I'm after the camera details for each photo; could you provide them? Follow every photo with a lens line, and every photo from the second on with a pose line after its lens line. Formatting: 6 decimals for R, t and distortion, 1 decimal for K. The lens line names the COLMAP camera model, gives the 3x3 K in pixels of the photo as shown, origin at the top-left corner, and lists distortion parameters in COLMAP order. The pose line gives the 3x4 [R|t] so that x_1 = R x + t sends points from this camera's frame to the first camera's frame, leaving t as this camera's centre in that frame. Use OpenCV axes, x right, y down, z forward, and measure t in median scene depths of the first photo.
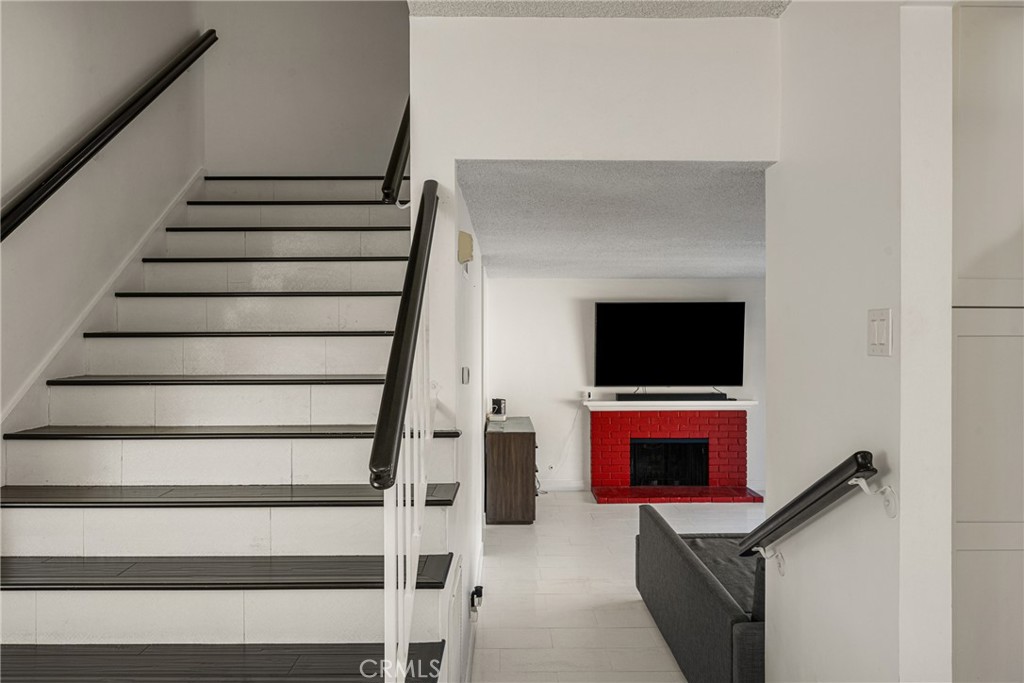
lens RADIAL K [[754.8, 0, 512.0], [0, 754.8, 341.5], [0, 0, 1]] dist [0.004314, 0.000596]
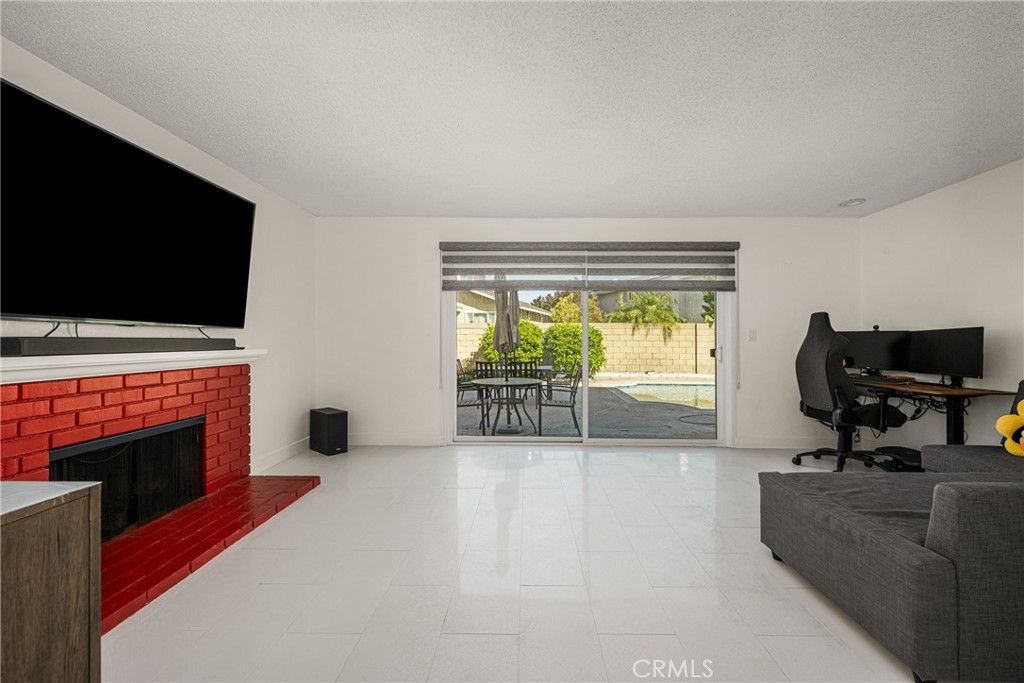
lens RADIAL K [[409.8, 0, 512.0], [0, 409.8, 341.5], [0, 0, 1]] dist [-0.000186, -0.000278]
pose [[0.025405, 0.003037, 0.999673, -0.054126], [0.005035, 0.999982, -0.003166, 0.073512], [-0.999665, 0.005114, 0.025389, 0.753978]]
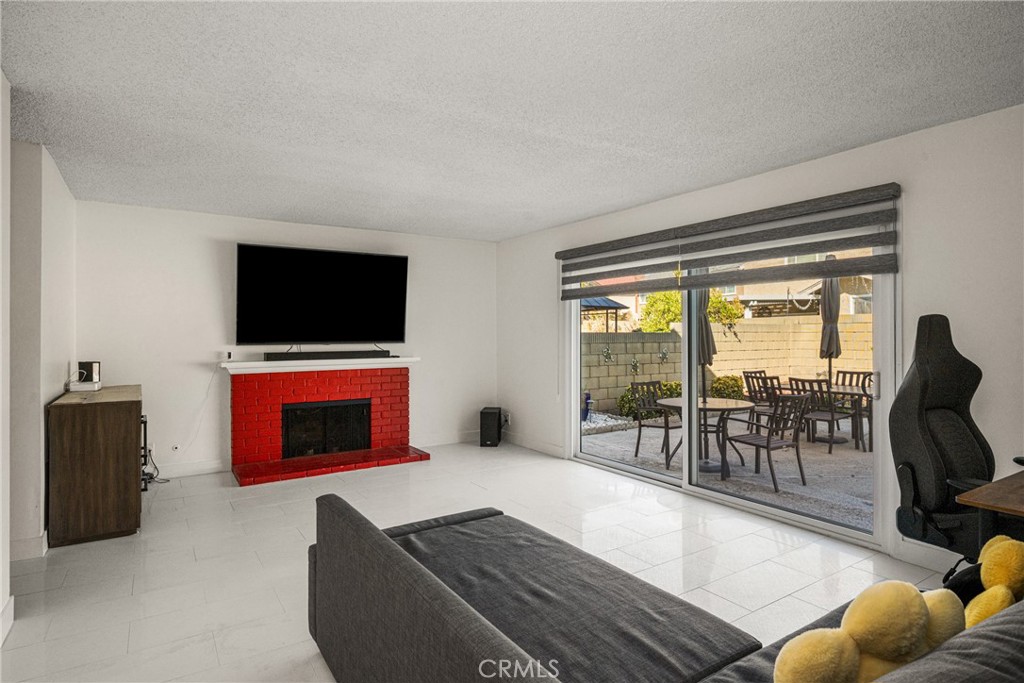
lens RADIAL K [[549.6, 0, 511.9], [0, 549.6, 331.9], [0, 0, 1]] dist [0.000784, 0.000586]
pose [[0.841673, 0.002604, 0.539981, 0.037834], [0.004978, 0.999908, -0.012581, 0.054997], [-0.539964, 0.013277, 0.841583, 0.326588]]
